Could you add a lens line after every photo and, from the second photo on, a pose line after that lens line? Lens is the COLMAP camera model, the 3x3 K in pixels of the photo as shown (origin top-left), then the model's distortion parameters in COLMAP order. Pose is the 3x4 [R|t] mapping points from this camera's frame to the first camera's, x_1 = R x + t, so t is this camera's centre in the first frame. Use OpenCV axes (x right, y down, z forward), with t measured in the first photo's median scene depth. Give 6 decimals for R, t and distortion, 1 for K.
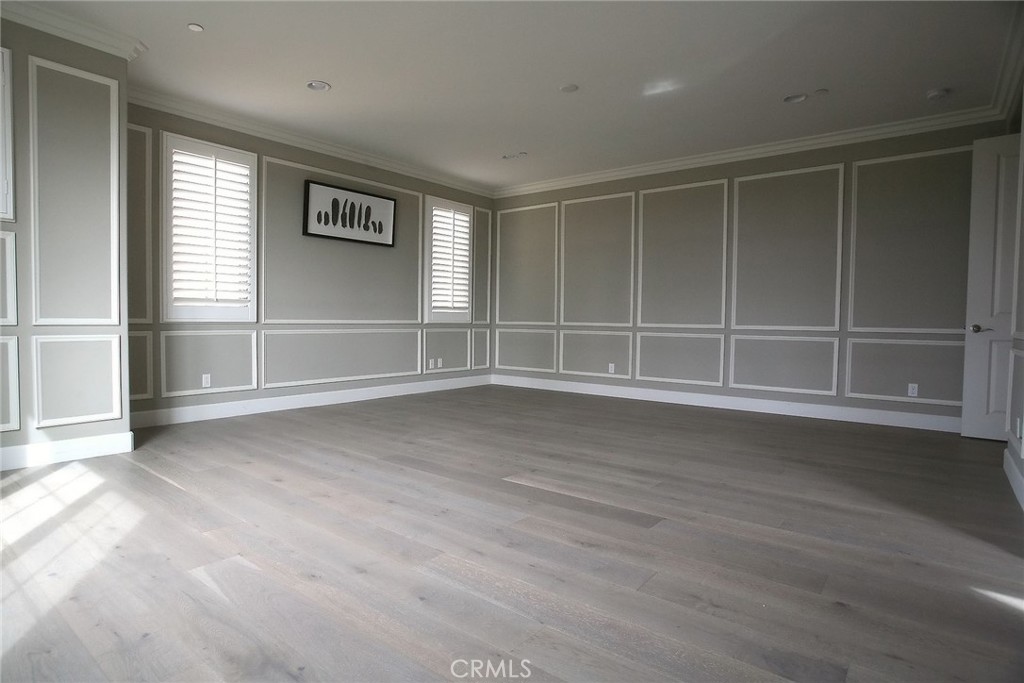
lens RADIAL K [[569.2, 0, 500.2], [0, 569.2, 352.6], [0, 0, 1]] dist [-0.061253, 0.029345]
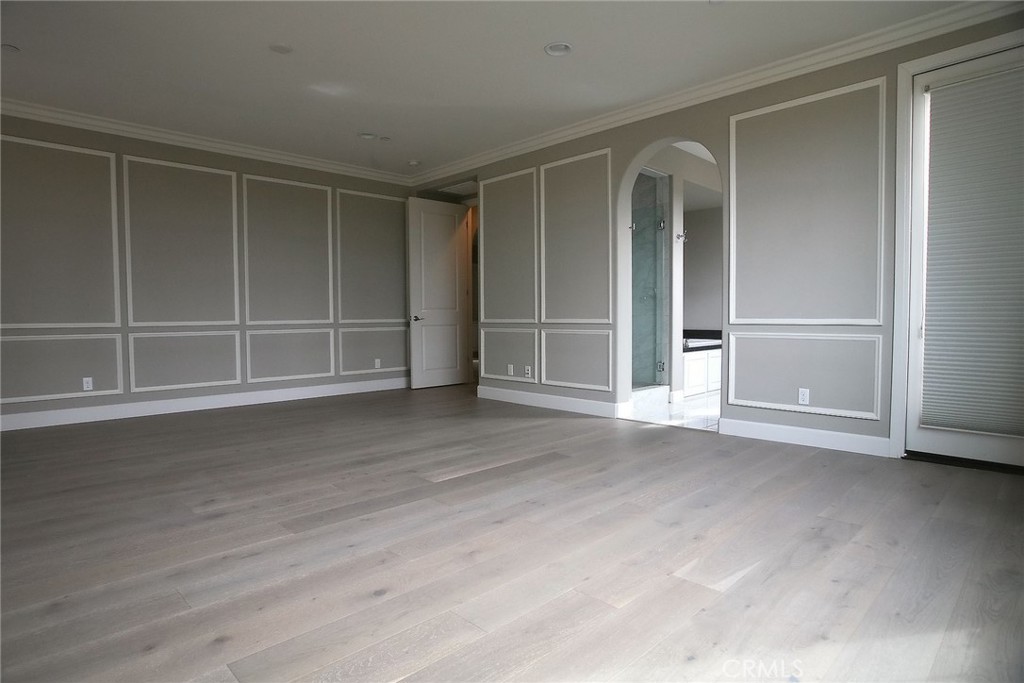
lens RADIAL K [[569.2, 0, 500.2], [0, 569.2, 352.6], [0, 0, 1]] dist [-0.061253, 0.029345]
pose [[0.102858, -0.076324, 0.991764, -1.026322], [0.064439, 0.995469, 0.069926, -0.064077], [-0.992607, 0.056715, 0.107310, 0.855949]]
